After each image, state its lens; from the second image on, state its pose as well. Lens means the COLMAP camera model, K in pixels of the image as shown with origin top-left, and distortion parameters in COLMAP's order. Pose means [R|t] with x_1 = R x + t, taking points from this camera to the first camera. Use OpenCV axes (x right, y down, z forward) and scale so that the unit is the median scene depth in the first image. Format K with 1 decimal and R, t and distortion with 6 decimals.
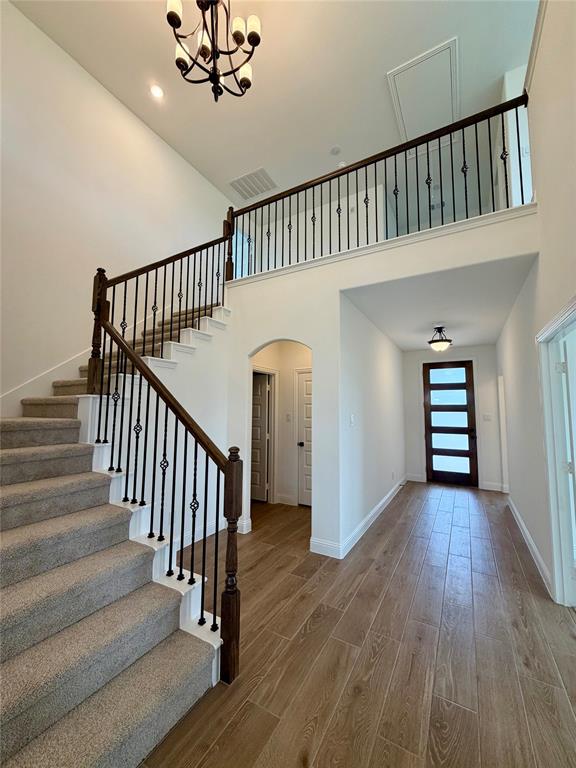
lens RADIAL K [[300.7, 0, 290.3], [0, 300.7, 379.5], [0, 0, 1]] dist [0.001077, -0.000022]
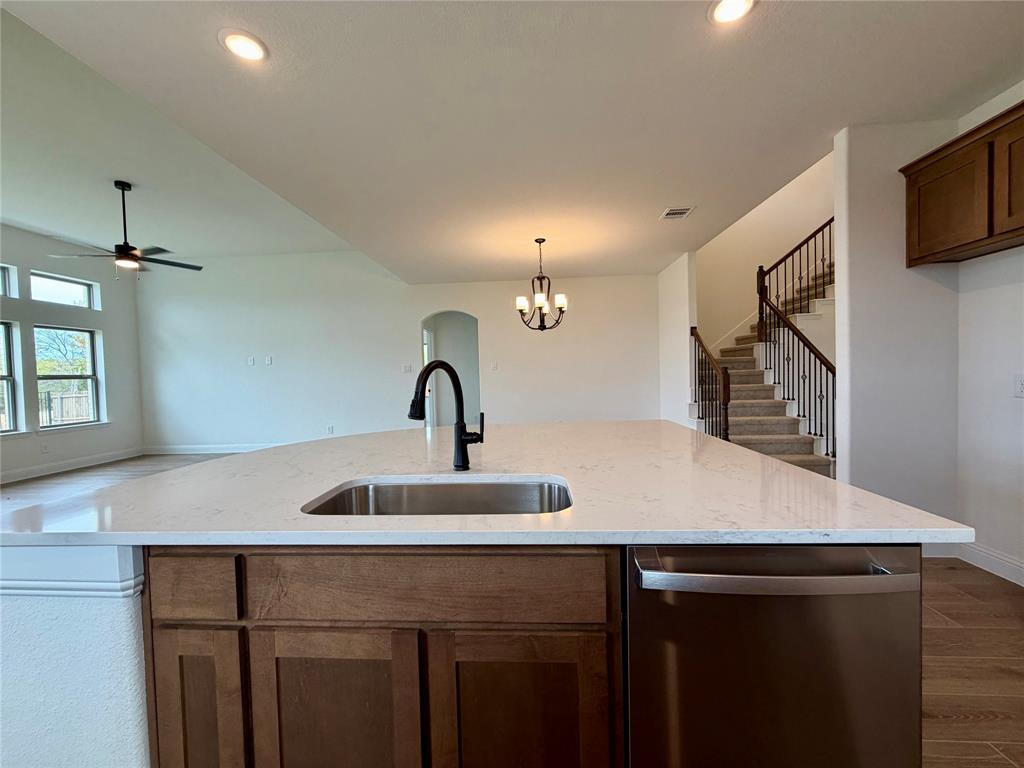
lens RADIAL K [[400.9, 0, 514.3], [0, 400.9, 378.6], [0, 0, 1]] dist [0.001077, -0.000022]
pose [[0.435125, 0.005927, -0.900351, 0.794275], [0.105461, 0.992759, 0.057503, -0.025376], [0.894173, -0.119973, 0.431349, -1.275985]]
